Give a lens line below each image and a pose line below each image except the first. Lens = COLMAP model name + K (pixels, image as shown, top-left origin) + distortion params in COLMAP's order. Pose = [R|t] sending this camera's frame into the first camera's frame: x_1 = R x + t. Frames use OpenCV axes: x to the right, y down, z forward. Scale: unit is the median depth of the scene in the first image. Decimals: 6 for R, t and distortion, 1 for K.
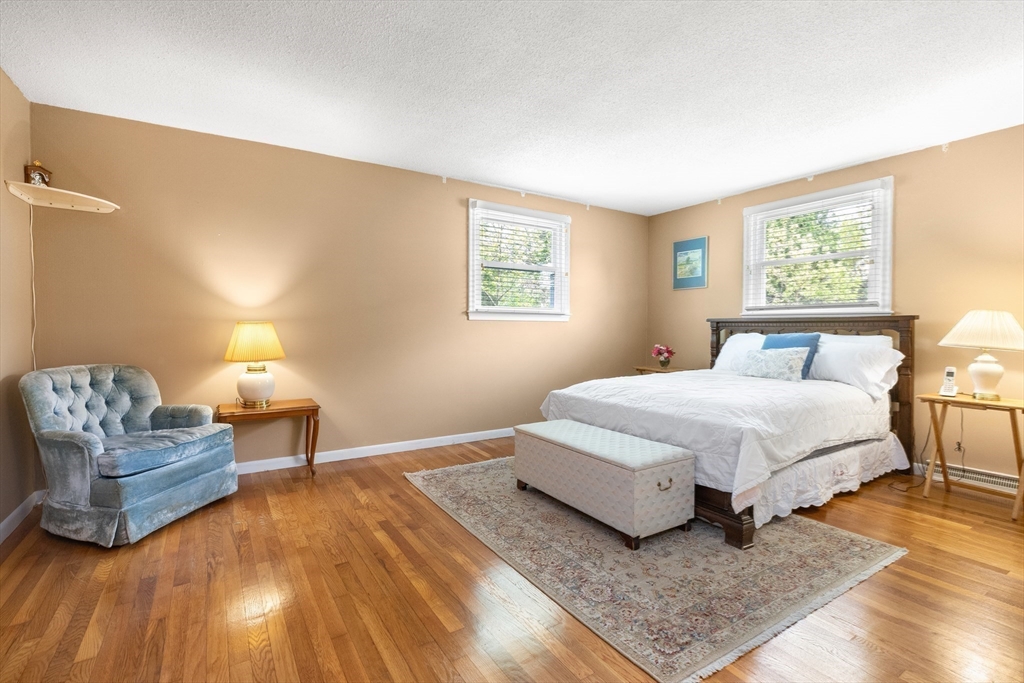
lens RADIAL K [[467.7, 0, 512.0], [0, 467.7, 341.5], [0, 0, 1]] dist [-0.000832, -0.000257]
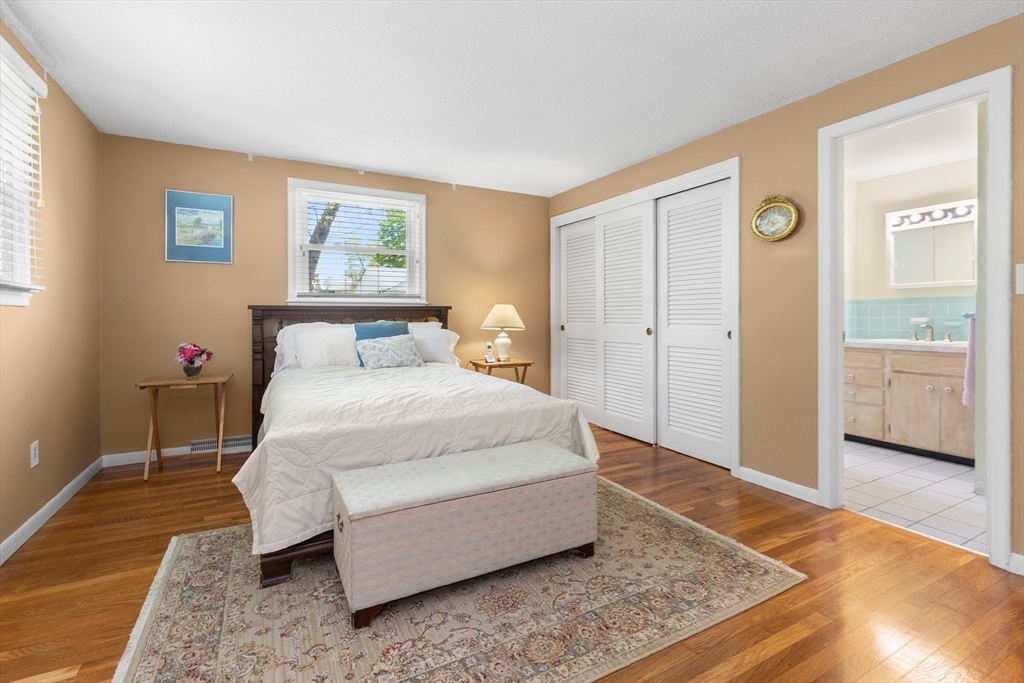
lens RADIAL K [[467.3, 0, 513.7], [0, 467.3, 318.0], [0, 0, 1]] dist [0.003667, 0.000109]
pose [[0.070442, -0.010395, 0.997462, -0.458765], [0.033925, 0.999392, 0.008020, -0.027219], [-0.996939, 0.033274, 0.070752, 0.727981]]
